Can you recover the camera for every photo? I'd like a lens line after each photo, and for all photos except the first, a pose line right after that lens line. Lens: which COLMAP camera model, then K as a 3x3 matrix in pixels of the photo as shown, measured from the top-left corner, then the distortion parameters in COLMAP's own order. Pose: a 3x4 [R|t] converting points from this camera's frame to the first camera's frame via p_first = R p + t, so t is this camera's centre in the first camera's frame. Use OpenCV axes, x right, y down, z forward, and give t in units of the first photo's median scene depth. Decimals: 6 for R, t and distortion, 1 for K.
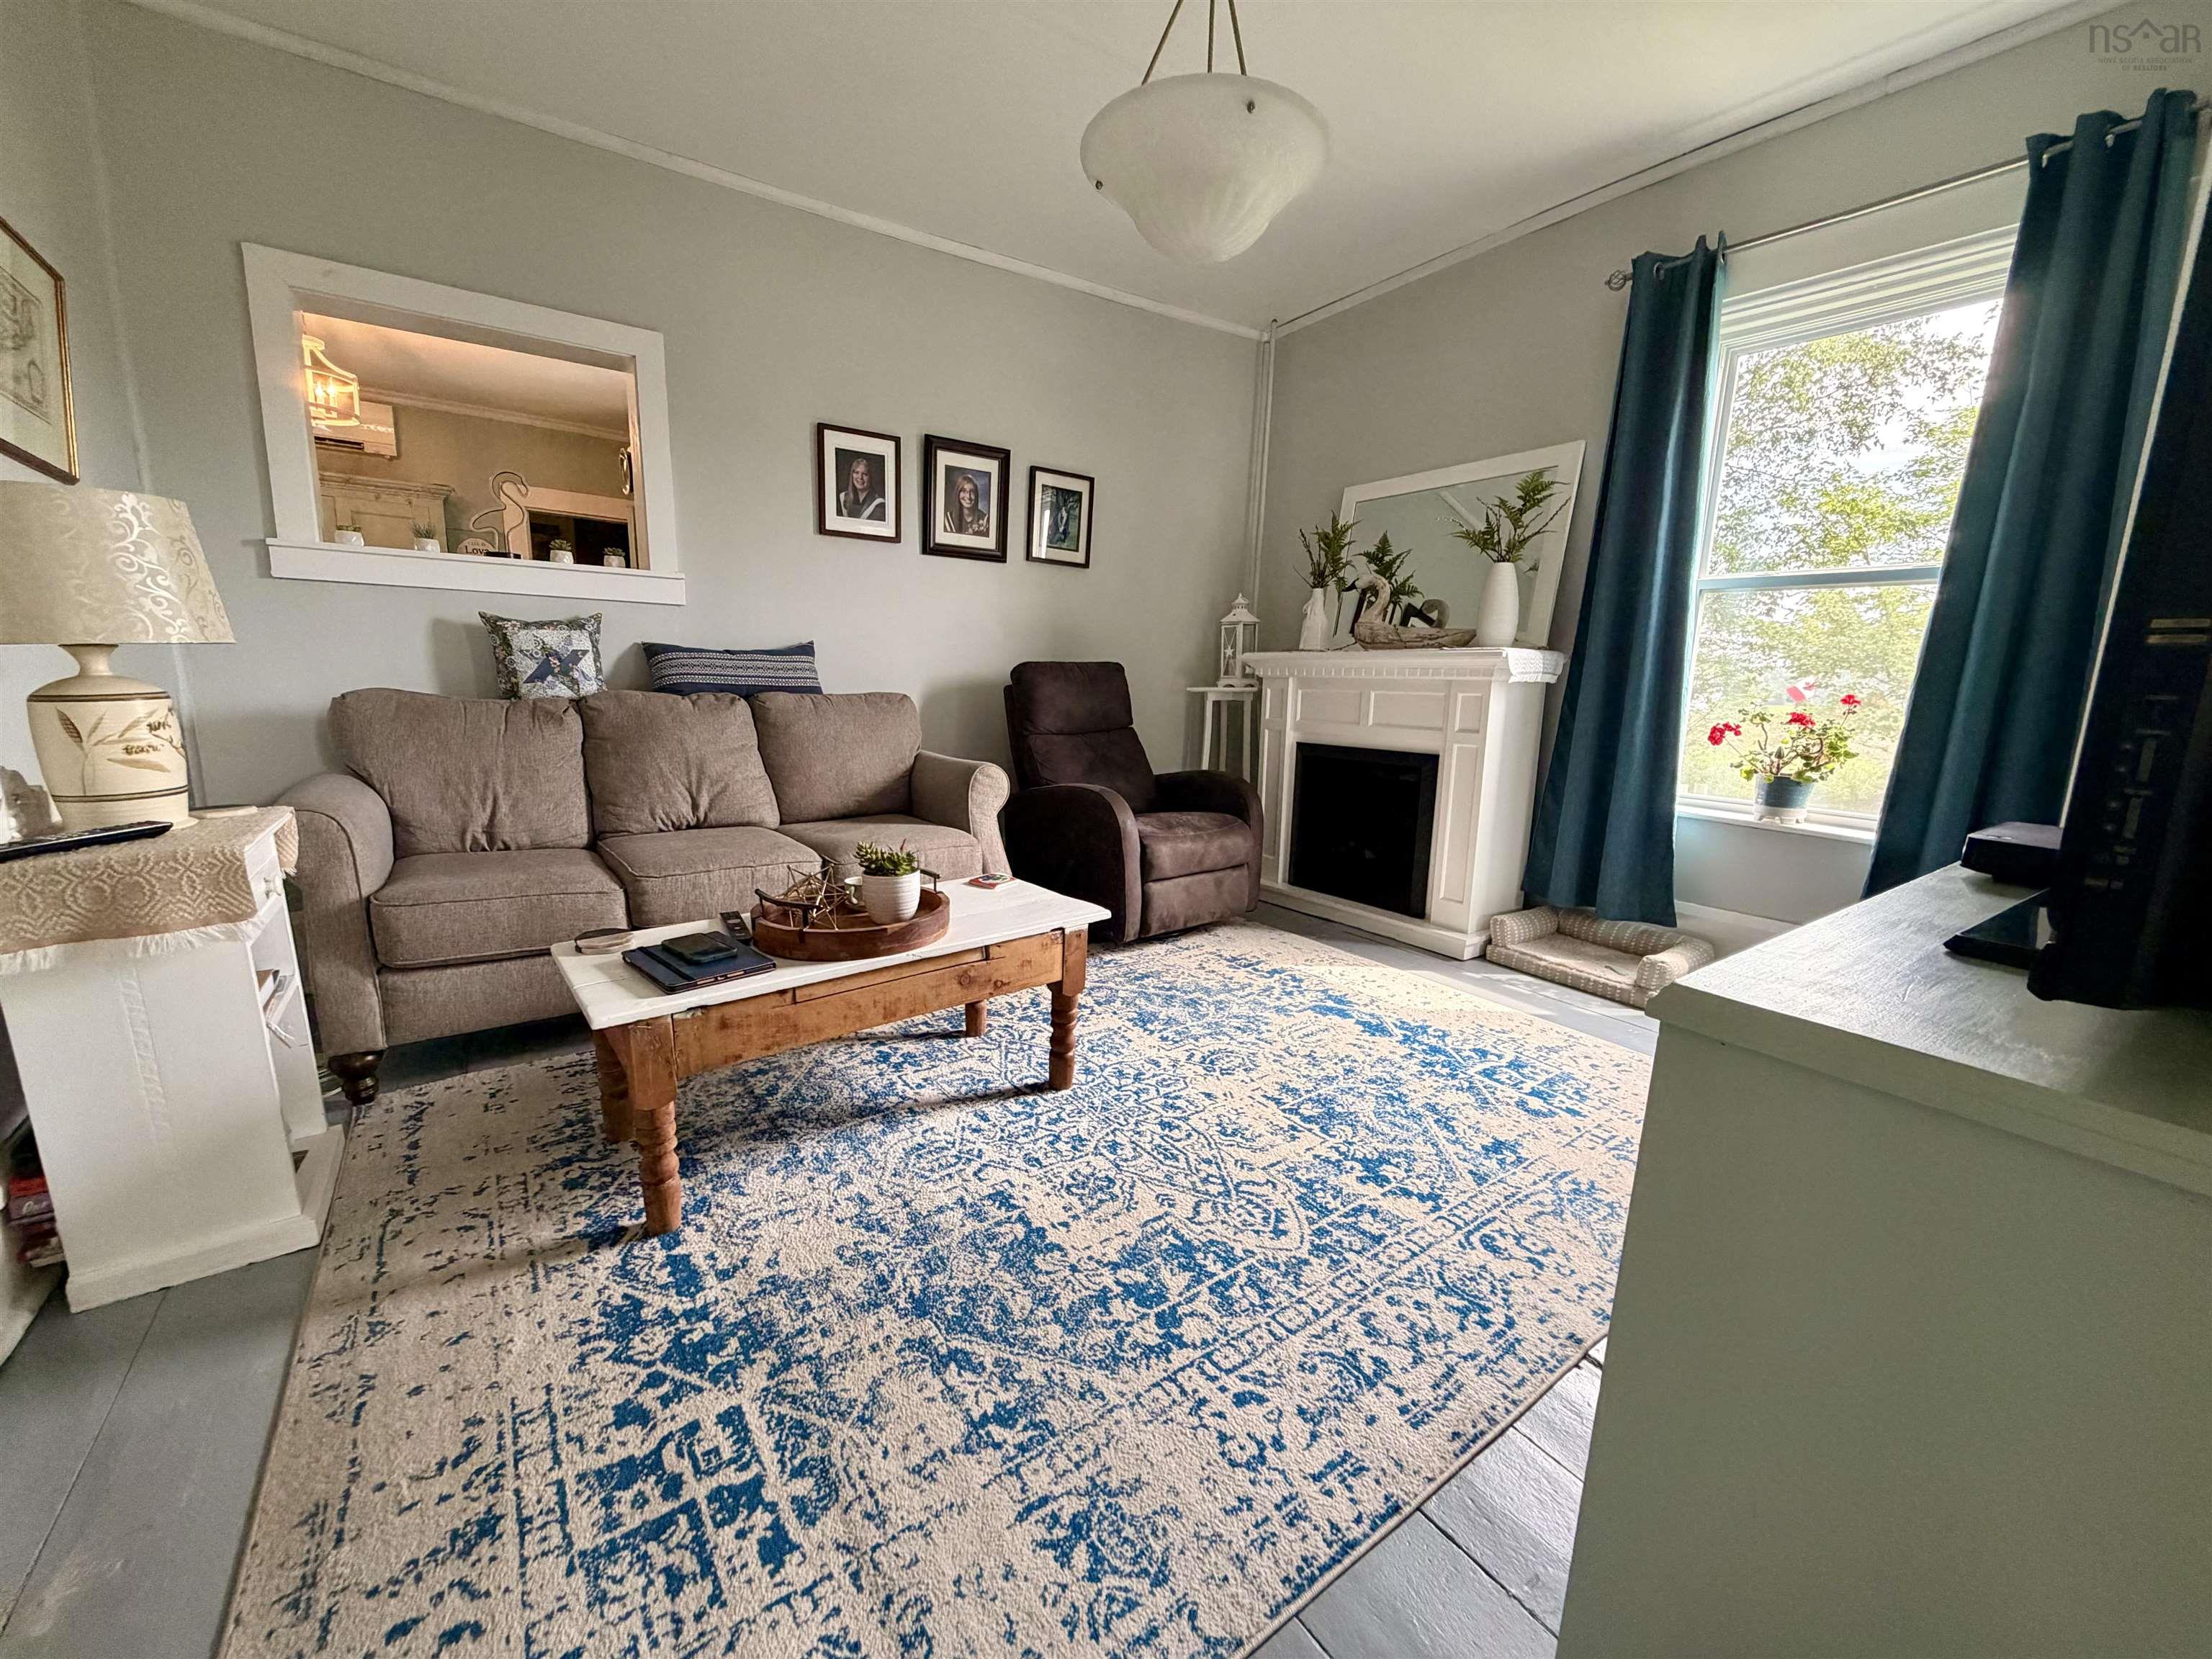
lens RADIAL K [[878.0, 0, 1099.6], [0, 878.0, 832.7], [0, 0, 1]] dist [-0.000052, -0.000021]
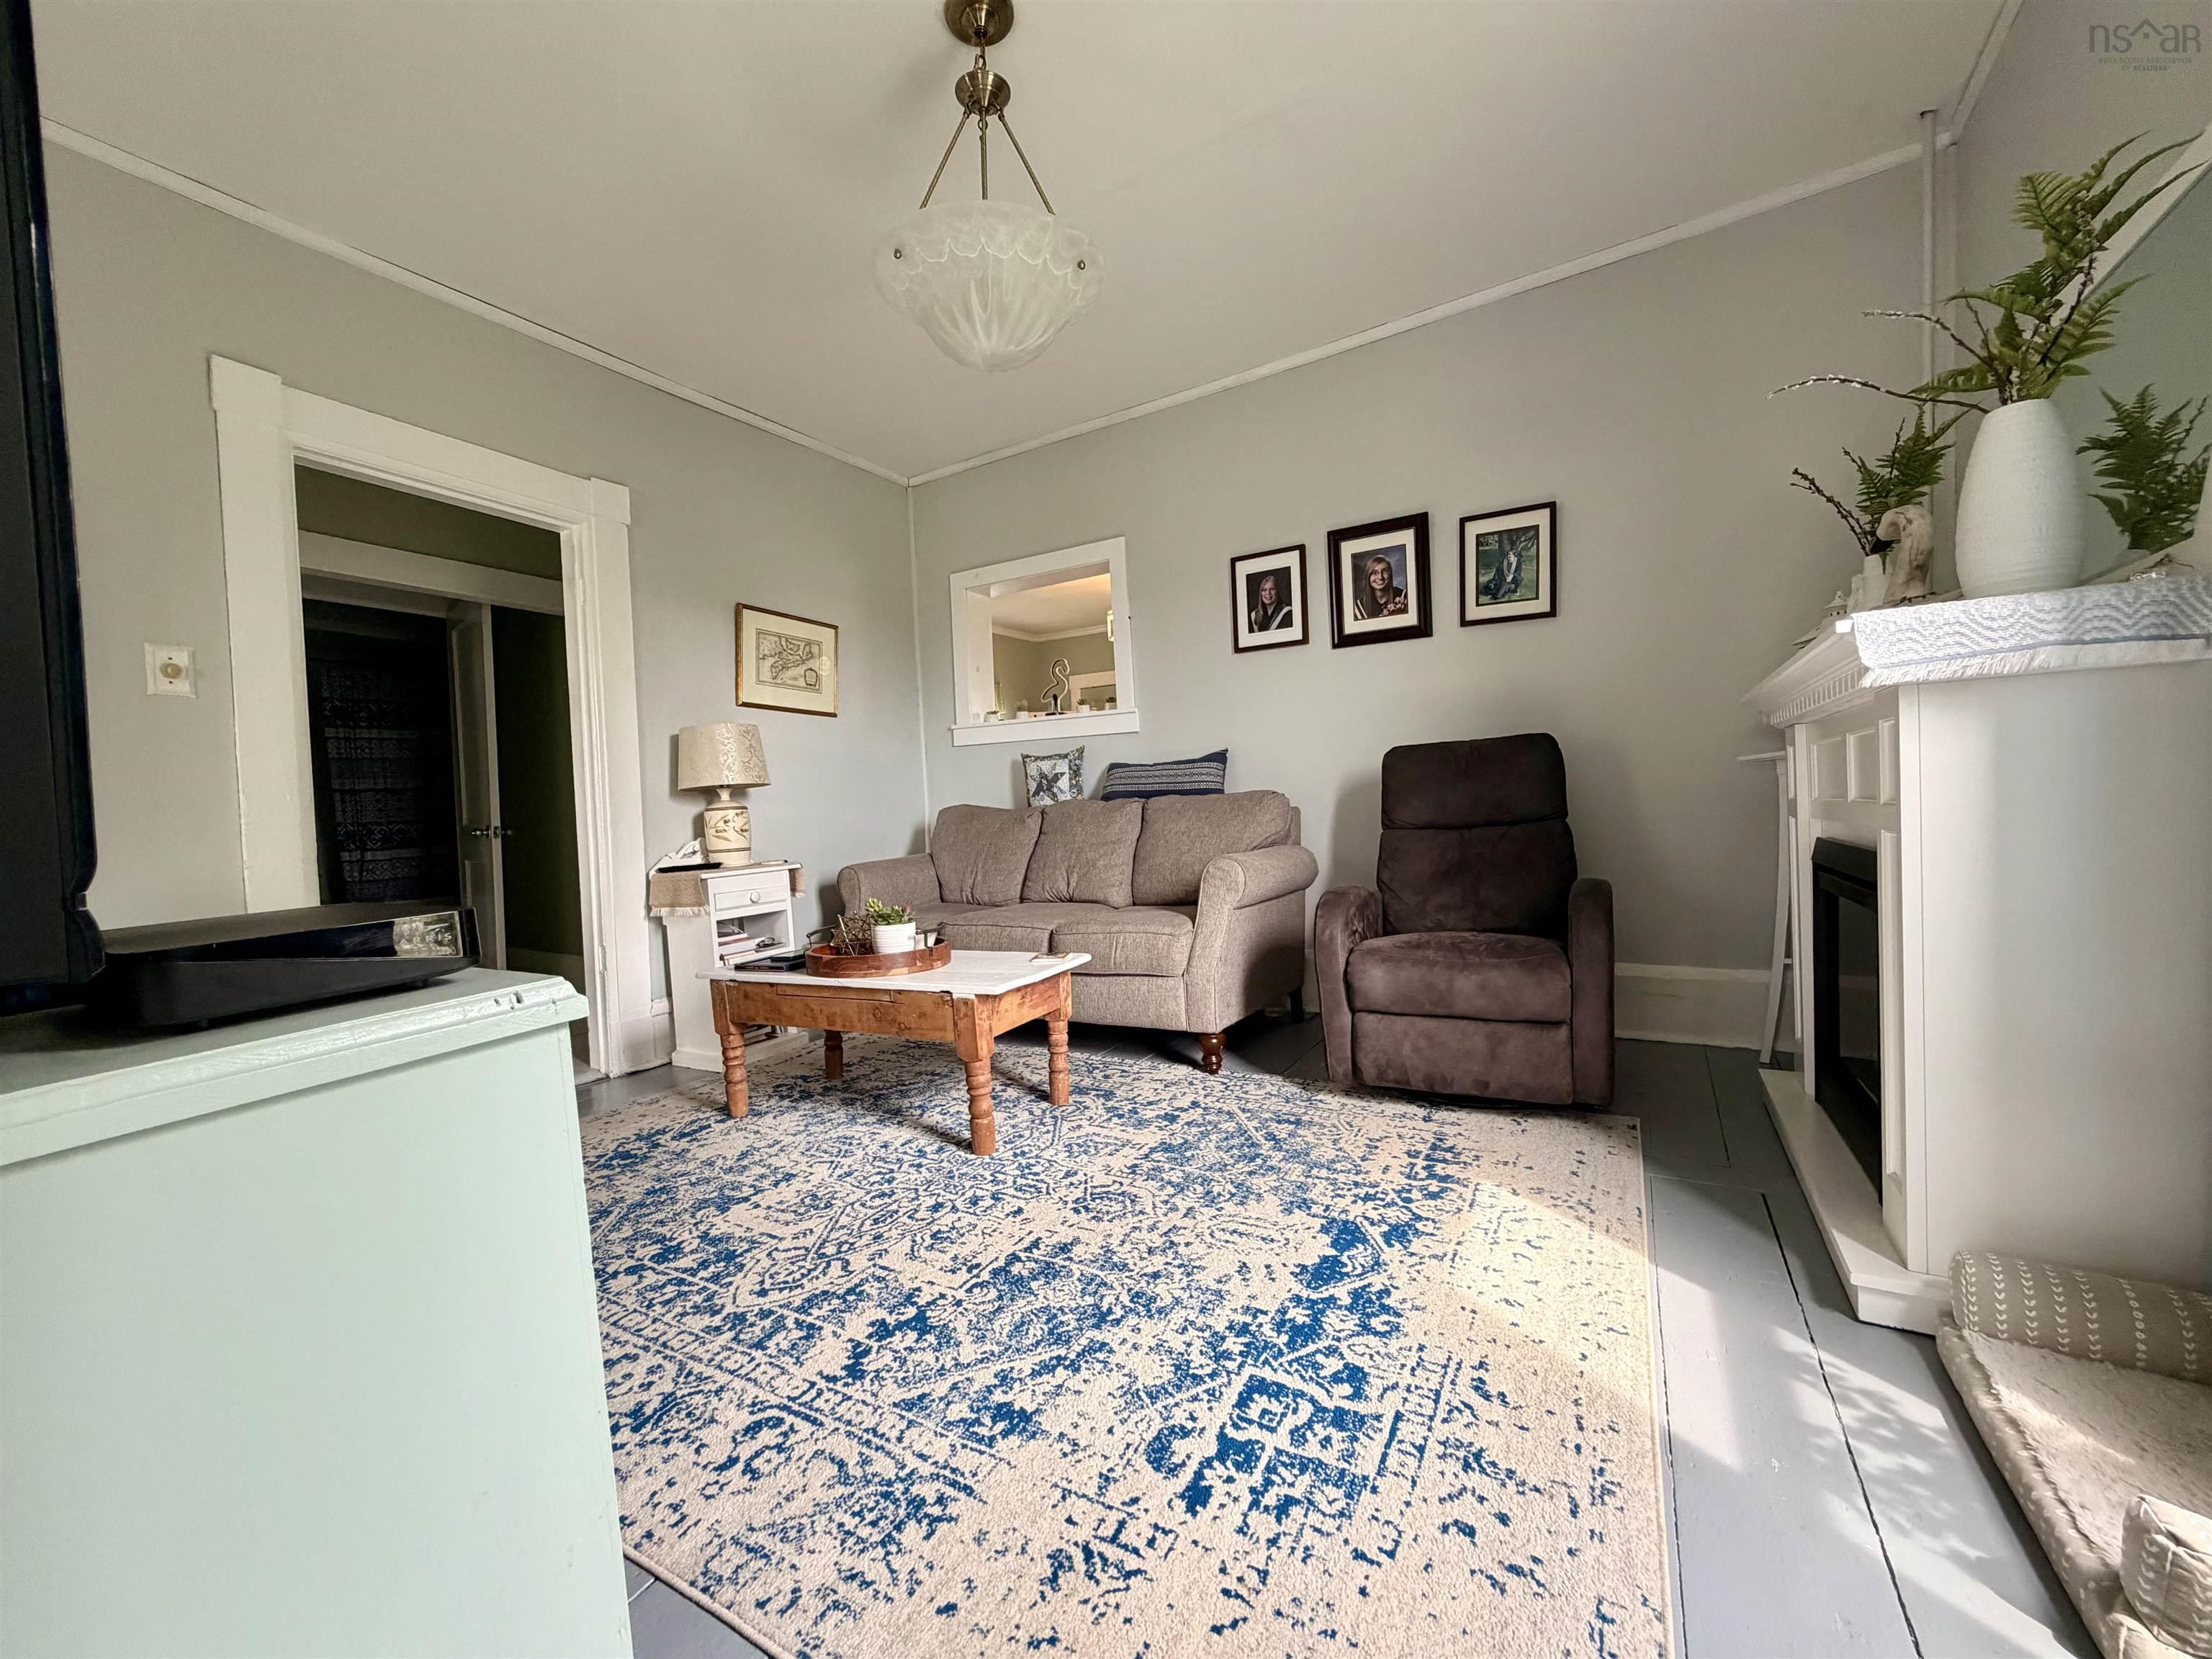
lens RADIAL K [[878.0, 0, 1102.3], [0, 878.0, 833.6], [0, 0, 1]] dist [-0.000052, -0.000021]
pose [[0.407717, -0.011319, -0.913038, 0.843875], [-0.111711, 0.991793, -0.062180, -0.033053], [0.906249, 0.127348, 0.403107, 0.573221]]
